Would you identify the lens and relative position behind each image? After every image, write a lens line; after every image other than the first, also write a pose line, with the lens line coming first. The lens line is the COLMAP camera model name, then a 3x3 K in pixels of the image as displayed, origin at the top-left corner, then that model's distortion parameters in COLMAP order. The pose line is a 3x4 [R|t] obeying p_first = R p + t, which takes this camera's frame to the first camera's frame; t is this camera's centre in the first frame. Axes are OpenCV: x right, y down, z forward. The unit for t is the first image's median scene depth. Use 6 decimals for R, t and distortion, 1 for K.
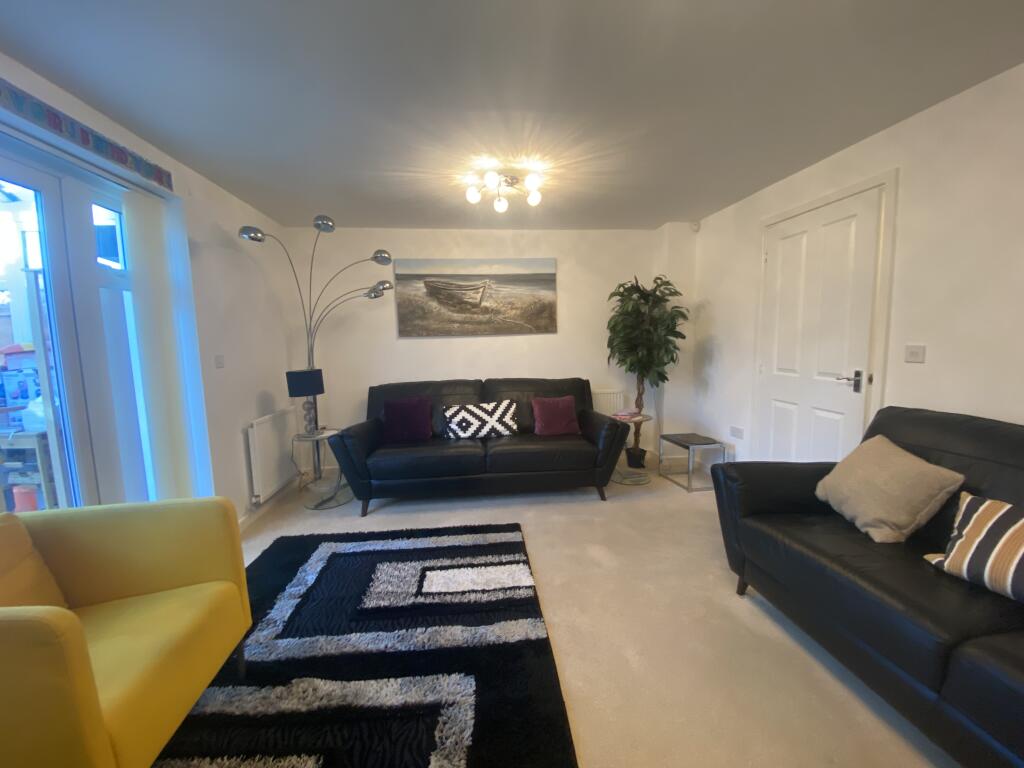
lens RADIAL K [[414.8, 0, 513.0], [0, 414.8, 385.7], [0, 0, 1]] dist [0.033686, -0.025936]
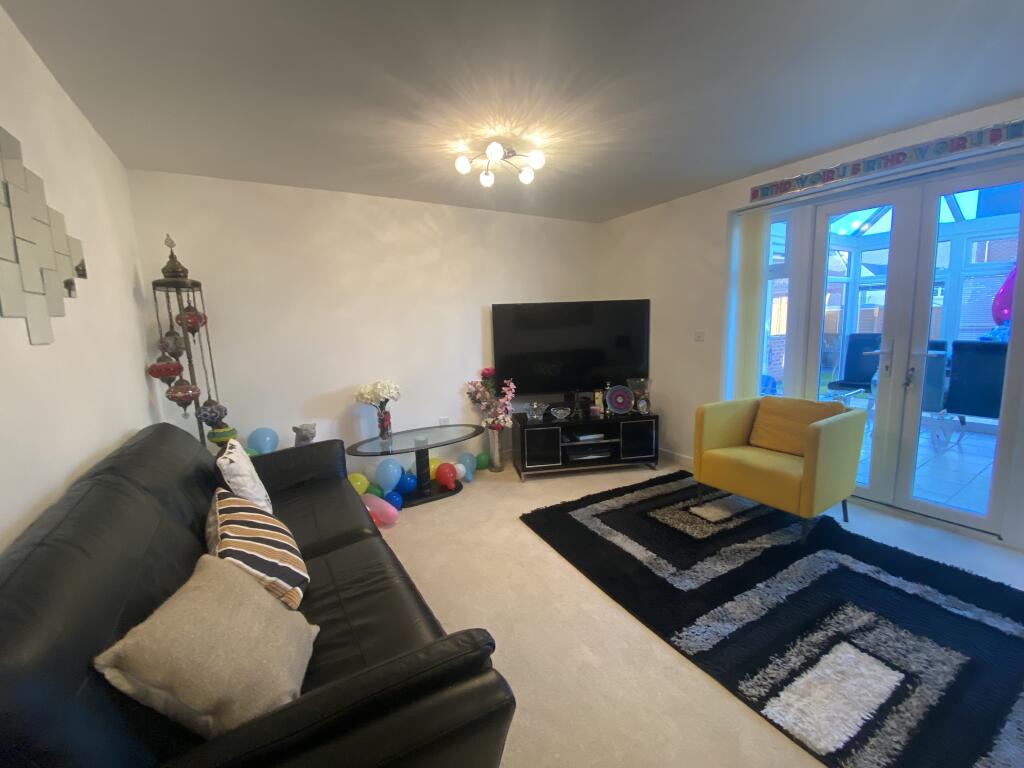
lens RADIAL K [[414.8, 0, 513.0], [0, 414.8, 385.7], [0, 0, 1]] dist [0.033686, -0.025936]
pose [[-0.908153, 0.112115, -0.403347, 0.379922], [0.006752, 0.967270, 0.253661, -0.111661], [0.418584, 0.227639, -0.879186, 0.812320]]
